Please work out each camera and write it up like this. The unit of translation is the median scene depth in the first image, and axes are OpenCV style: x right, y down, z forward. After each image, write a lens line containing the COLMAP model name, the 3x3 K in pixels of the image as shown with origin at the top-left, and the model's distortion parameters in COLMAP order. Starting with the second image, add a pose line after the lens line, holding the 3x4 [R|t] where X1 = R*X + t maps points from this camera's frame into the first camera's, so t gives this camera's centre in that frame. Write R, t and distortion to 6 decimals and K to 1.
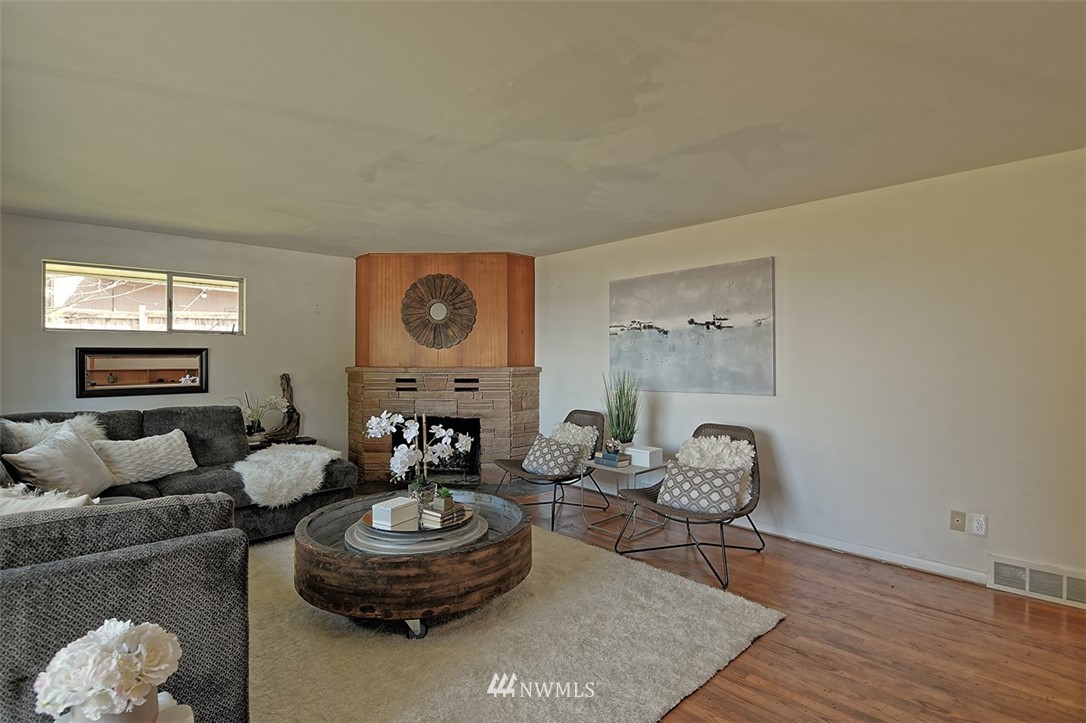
lens RADIAL K [[530.2, 0, 538.2], [0, 530.2, 357.3], [0, 0, 1]] dist [-0.004532, -0.010418]
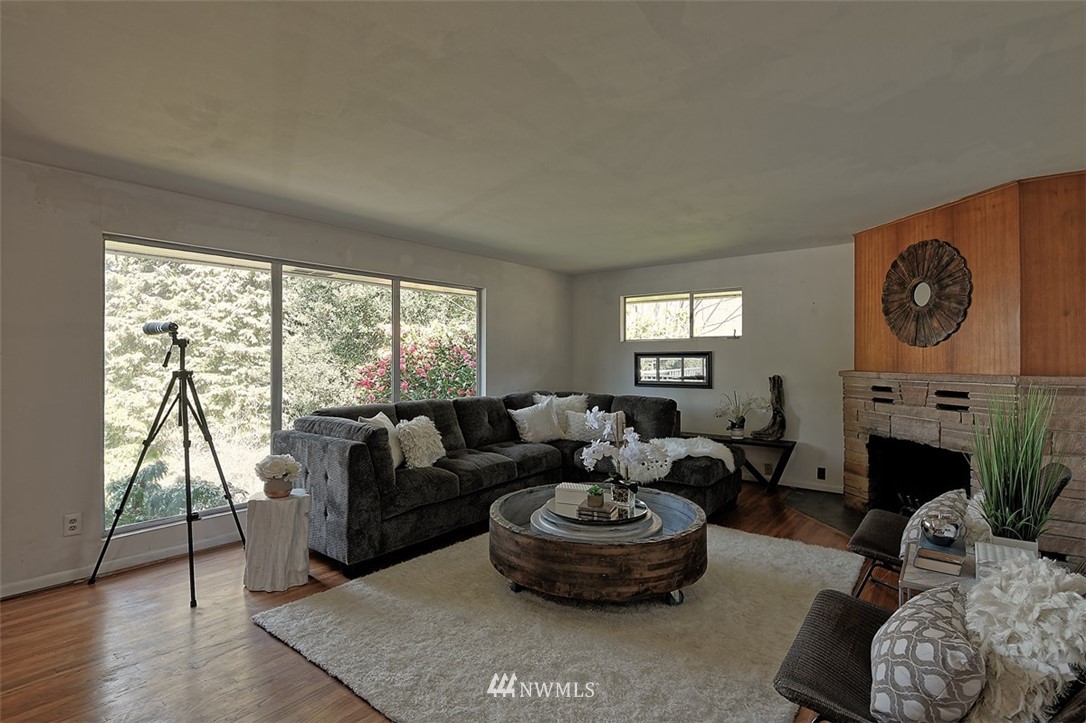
lens RADIAL K [[530.2, 0, 538.2], [0, 530.2, 357.3], [0, 0, 1]] dist [-0.004532, -0.010418]
pose [[0.145468, -0.001704, -0.989362, 0.438546], [0.001111, 0.999998, -0.001559, -0.001748], [0.989362, -0.000873, 0.145469, 0.391983]]
